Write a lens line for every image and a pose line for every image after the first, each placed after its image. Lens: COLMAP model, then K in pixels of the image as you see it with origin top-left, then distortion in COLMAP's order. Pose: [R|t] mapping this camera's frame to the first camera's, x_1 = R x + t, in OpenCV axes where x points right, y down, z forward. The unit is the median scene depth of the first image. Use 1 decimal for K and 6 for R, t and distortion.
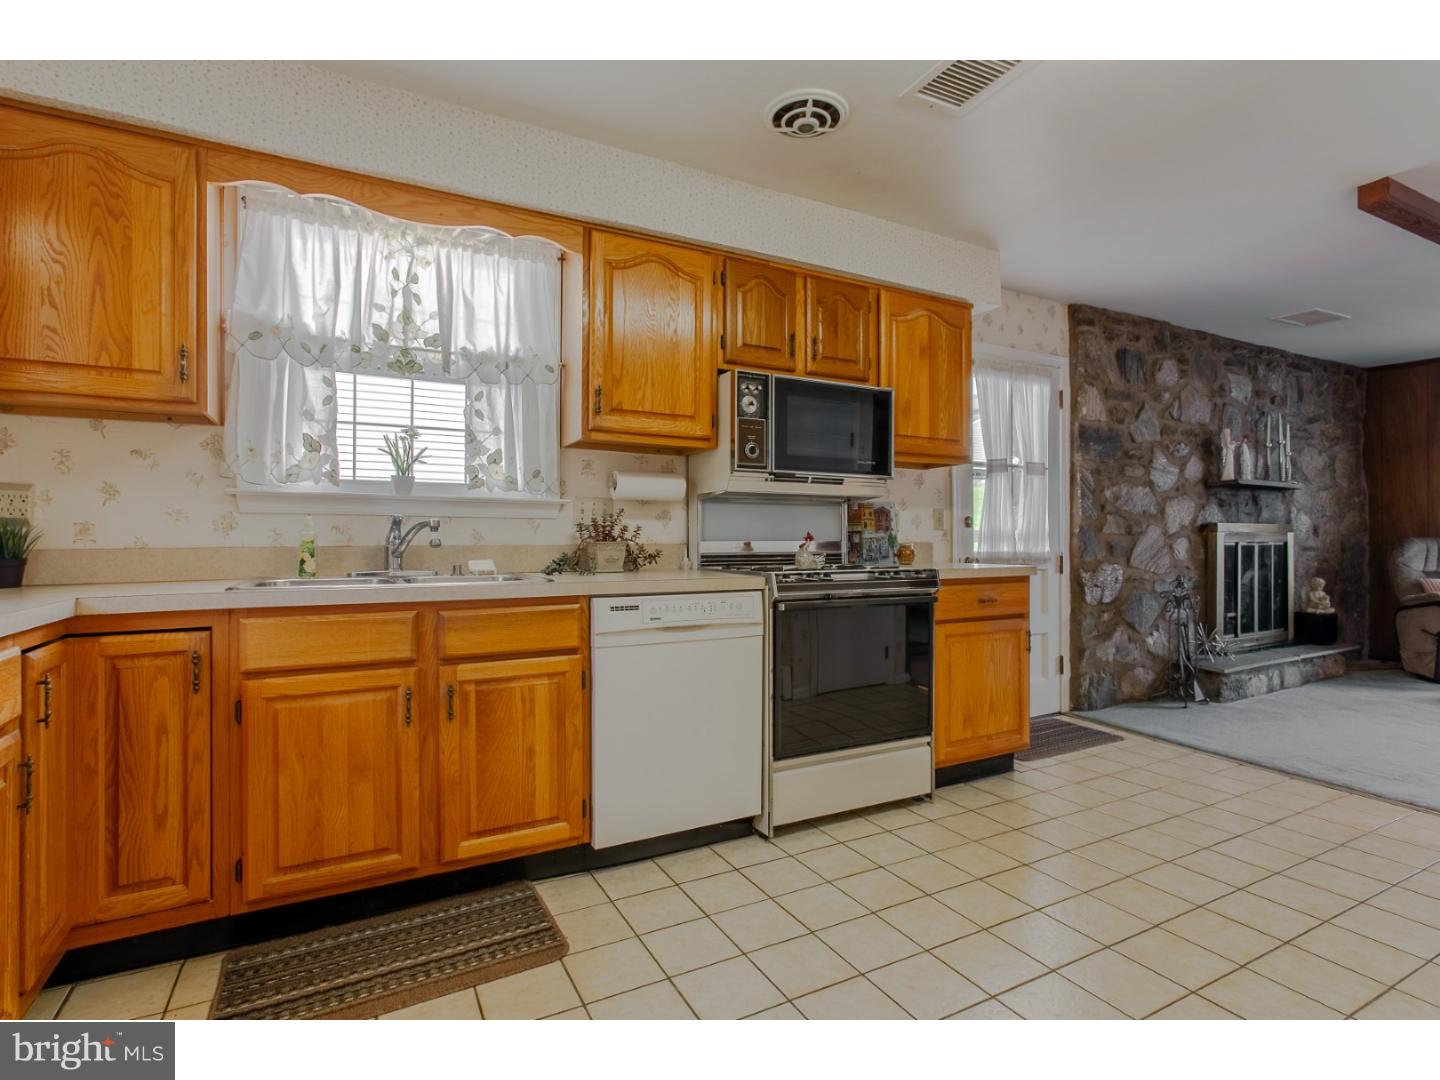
lens RADIAL K [[707.5, 0, 720.0], [0, 707.5, 540.0], [0, 0, 1]] dist [-0.001727, -0.000139]
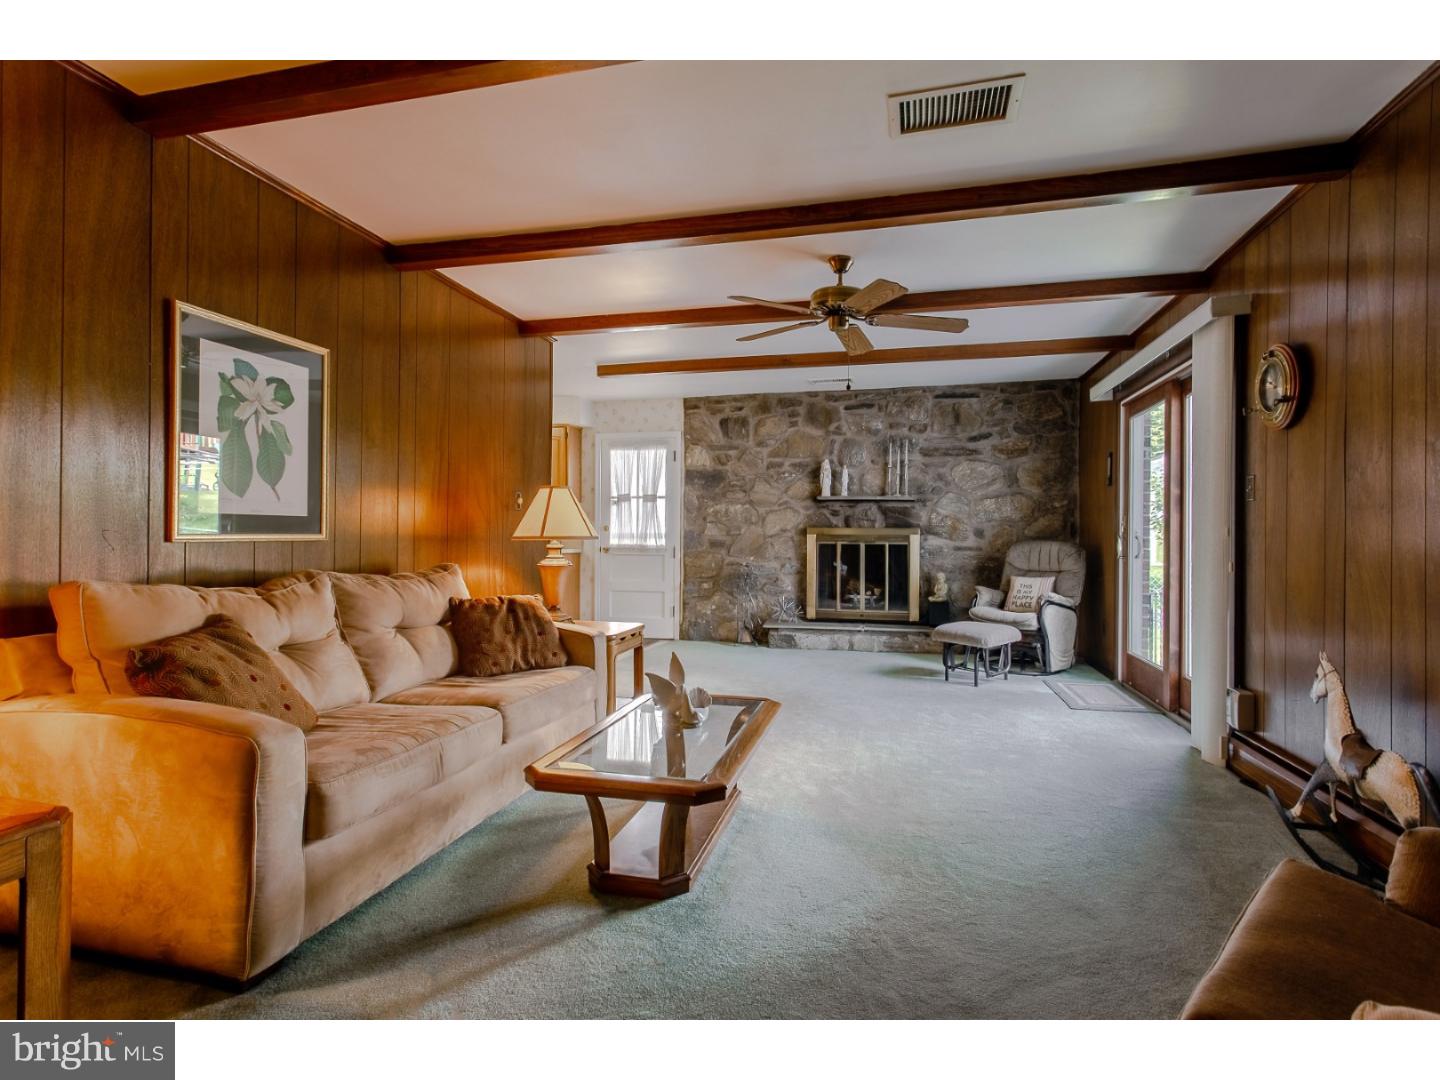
lens RADIAL K [[707.5, 0, 720.0], [0, 707.5, 540.0], [0, 0, 1]] dist [-0.001727, -0.000139]
pose [[0.742821, 0.010234, -0.669411, 2.154008], [-0.008142, 0.999947, 0.006252, -0.009428], [0.669440, 0.000806, 0.742866, -0.245533]]
